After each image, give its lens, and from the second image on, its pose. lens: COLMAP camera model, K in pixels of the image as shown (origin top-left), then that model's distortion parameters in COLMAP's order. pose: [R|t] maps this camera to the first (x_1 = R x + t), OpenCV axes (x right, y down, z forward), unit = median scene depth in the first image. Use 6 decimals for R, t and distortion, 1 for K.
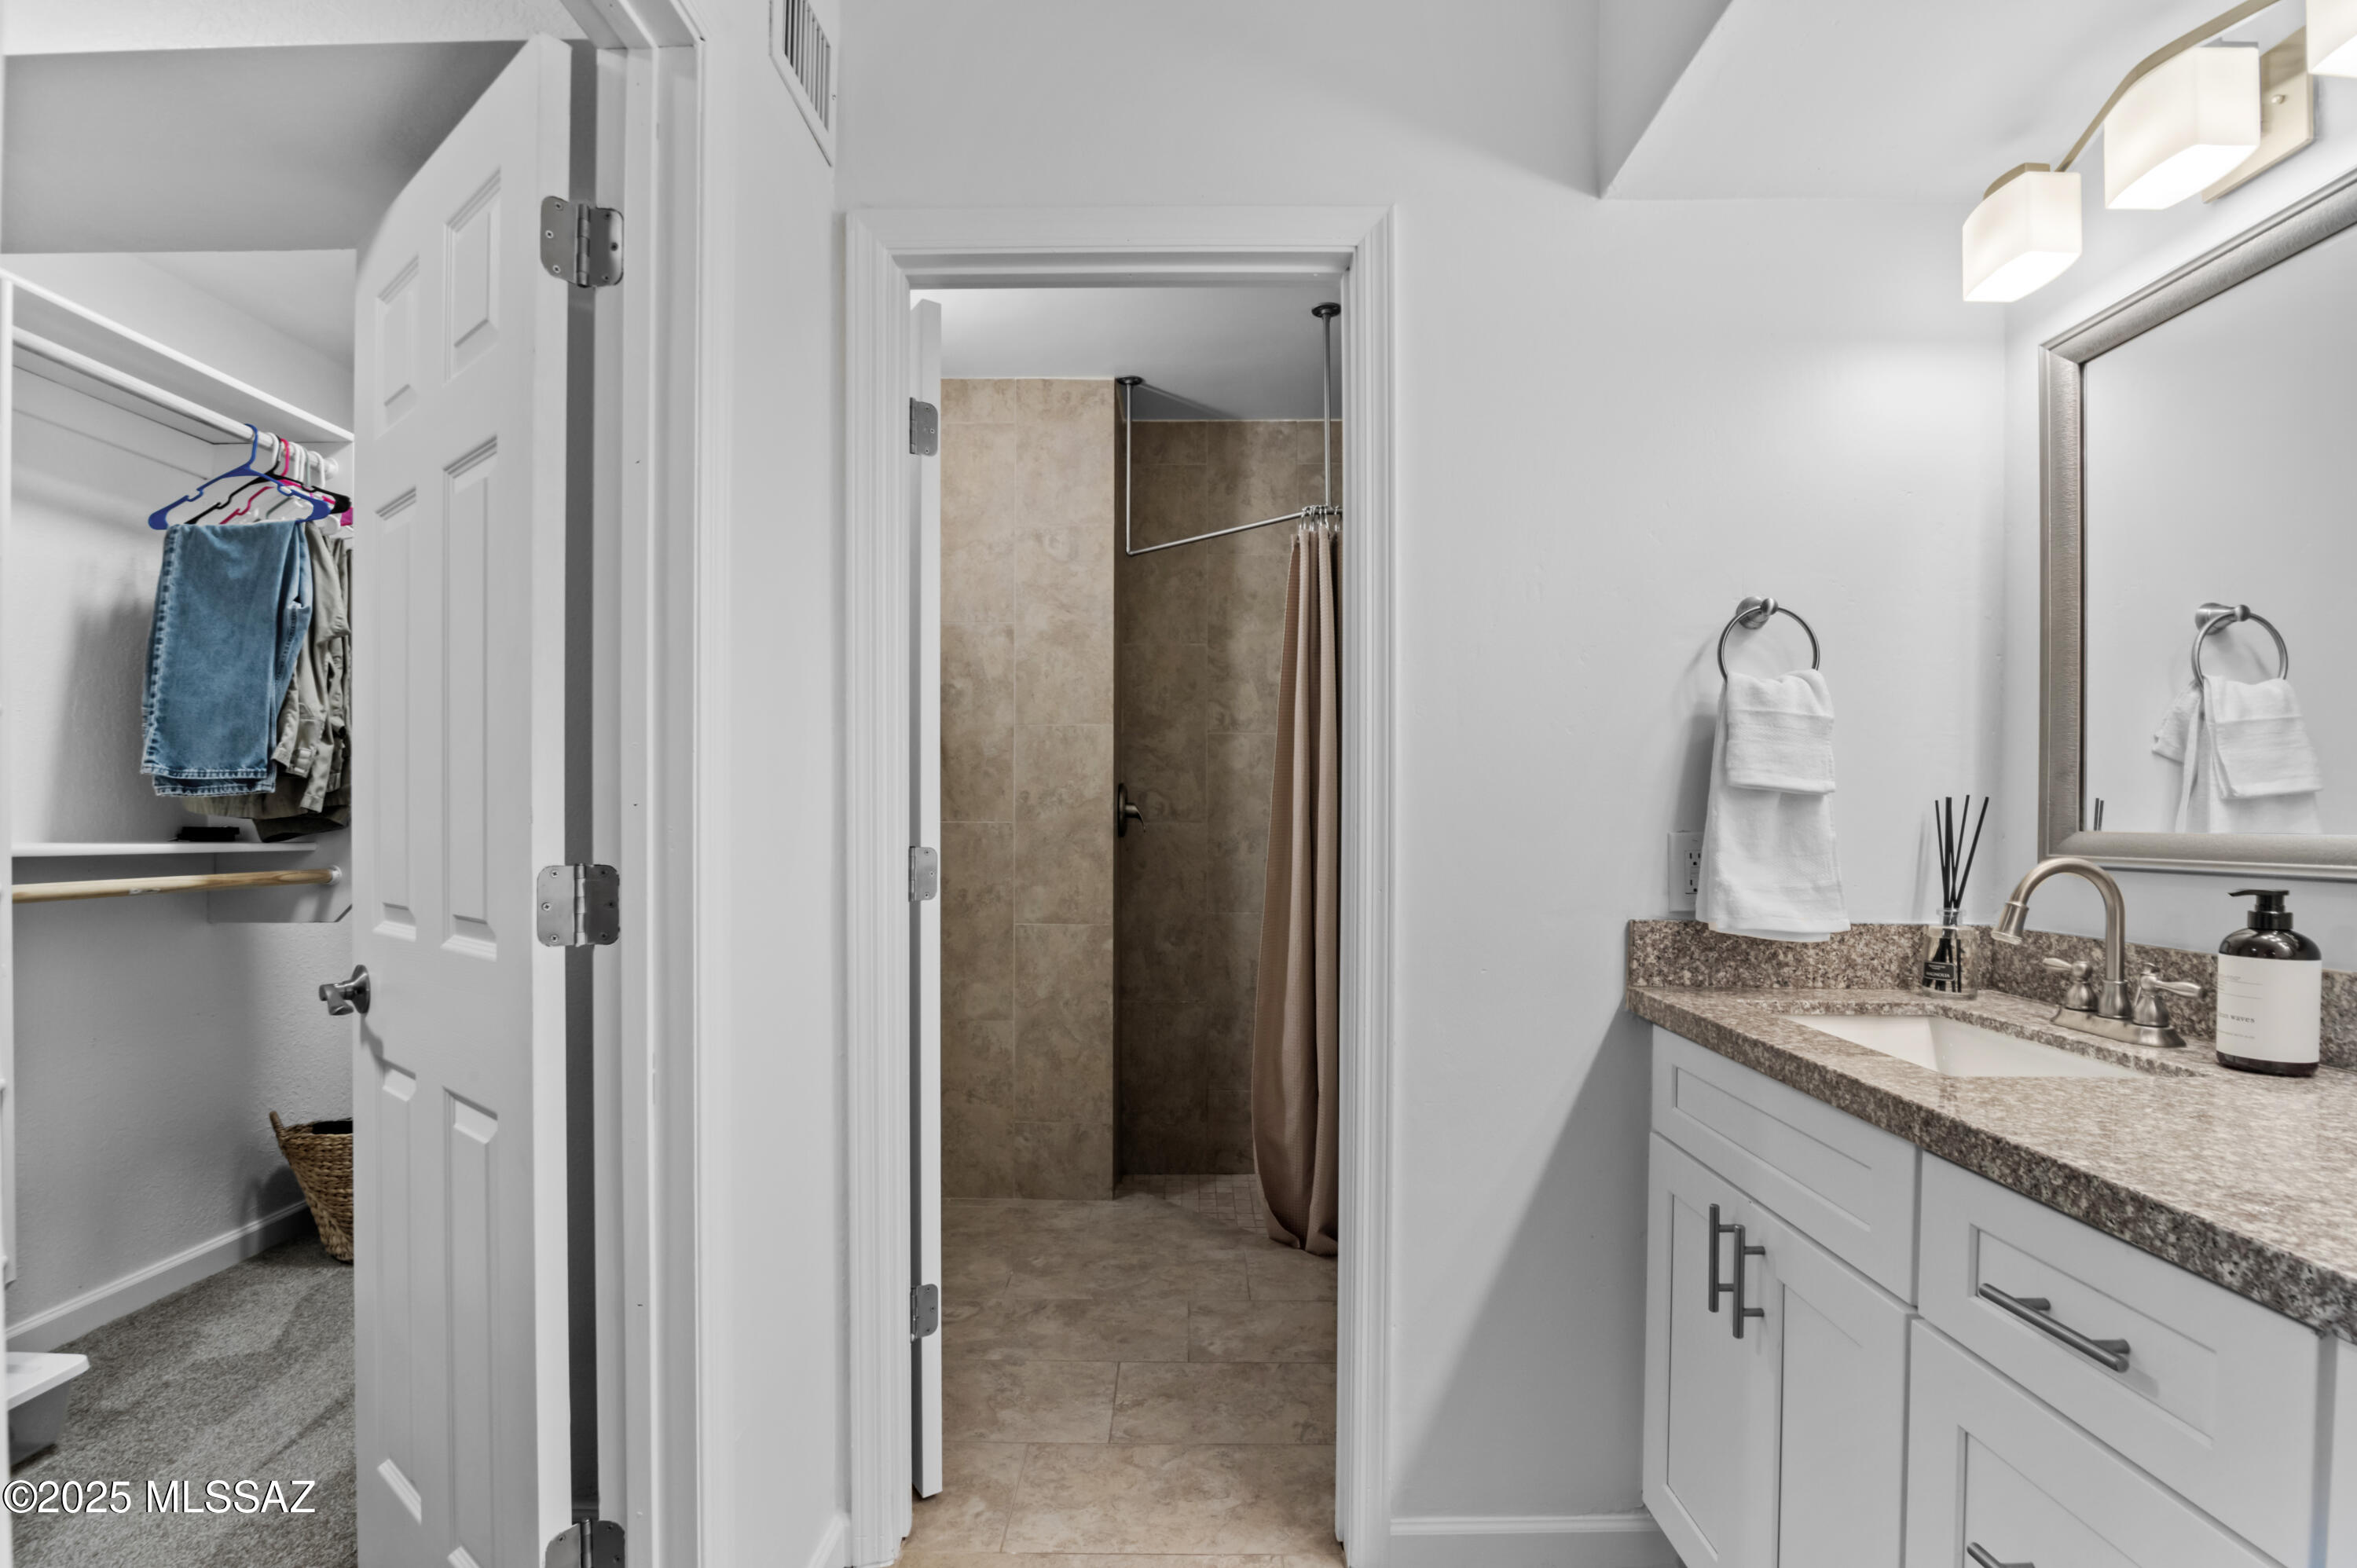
lens RADIAL K [[1090.6, 0, 1188.4], [0, 1090.6, 832.0], [0, 0, 1]] dist [-0.019965, -0.000035]
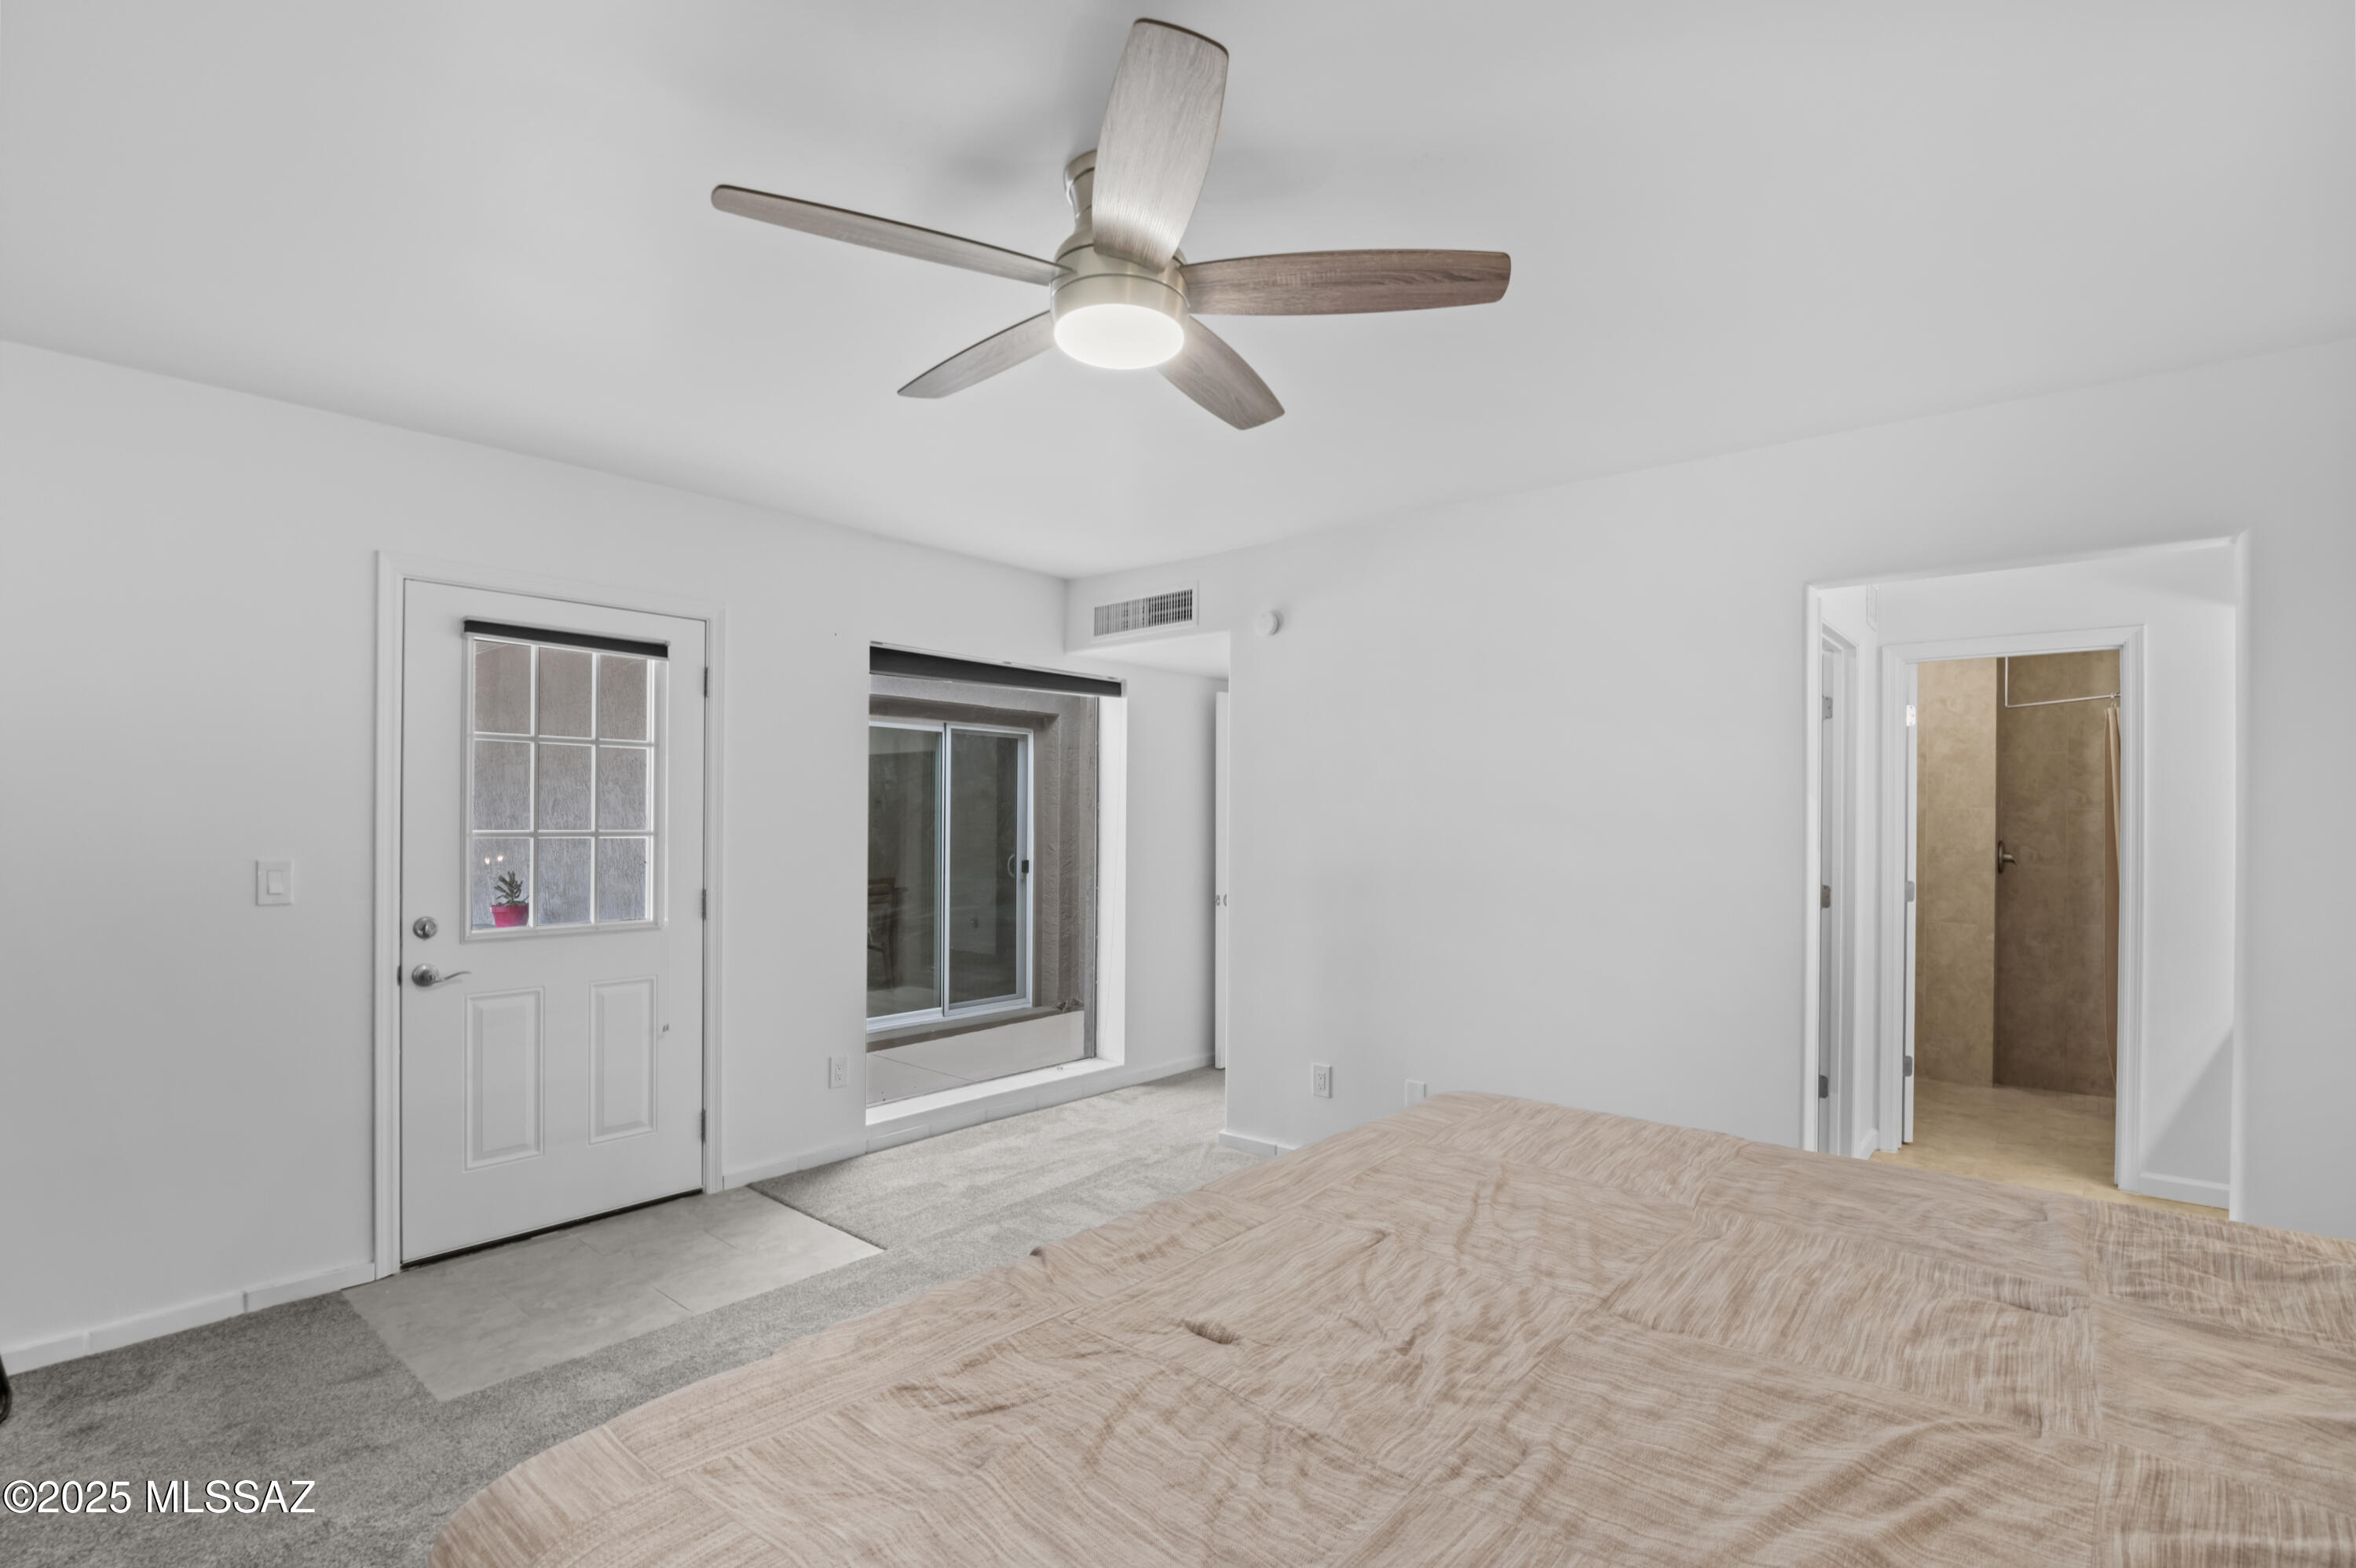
lens RADIAL K [[1084.4, 0, 1191.3], [0, 1084.4, 817.2], [0, 0, 1]] dist [-0.019019, 0.000265]
pose [[0.766010, 0.002641, -0.642823, 0.046347], [-0.017064, 0.999723, -0.016226, -0.035488], [0.642602, 0.023398, 0.765843, -1.088091]]
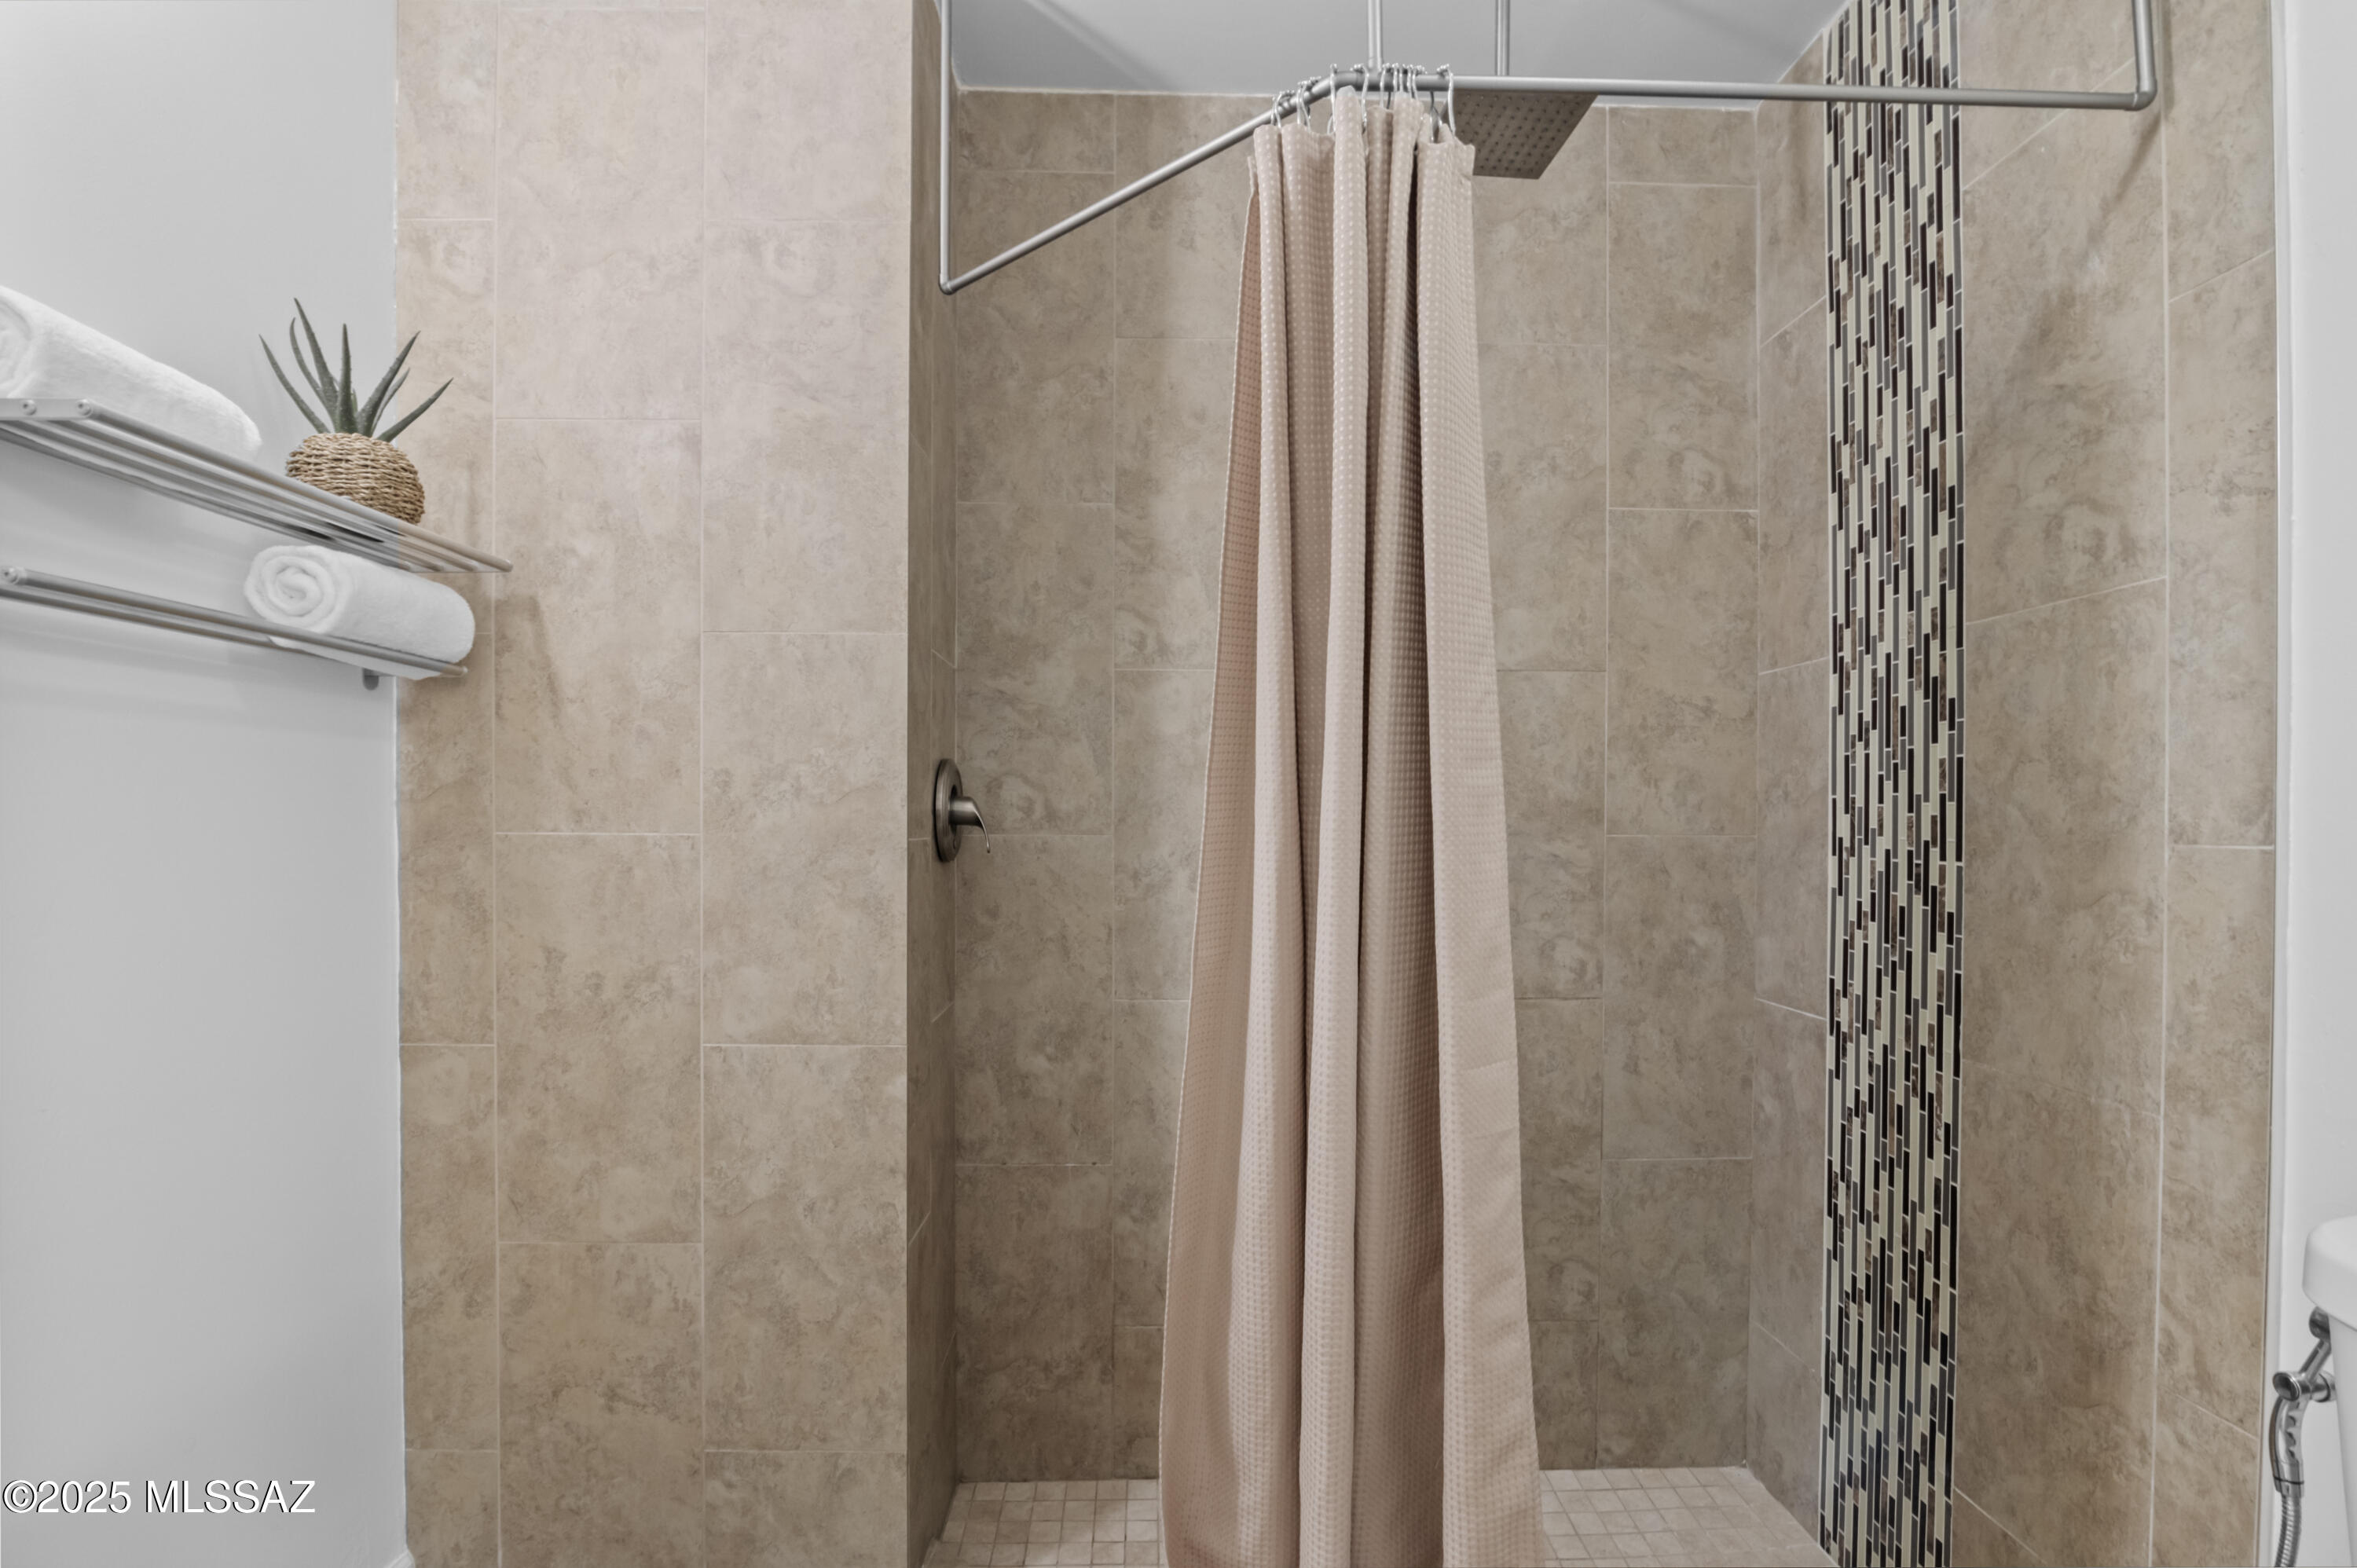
lens RADIAL K [[1090.6, 0, 1188.4], [0, 1090.6, 832.0], [0, 0, 1]] dist [-0.019965, -0.000035]
pose [[0.999229, 0.002048, 0.039203, 0.036664], [-0.001936, 0.999994, -0.002908, -0.009022], [-0.039209, 0.002830, 0.999227, 0.508084]]
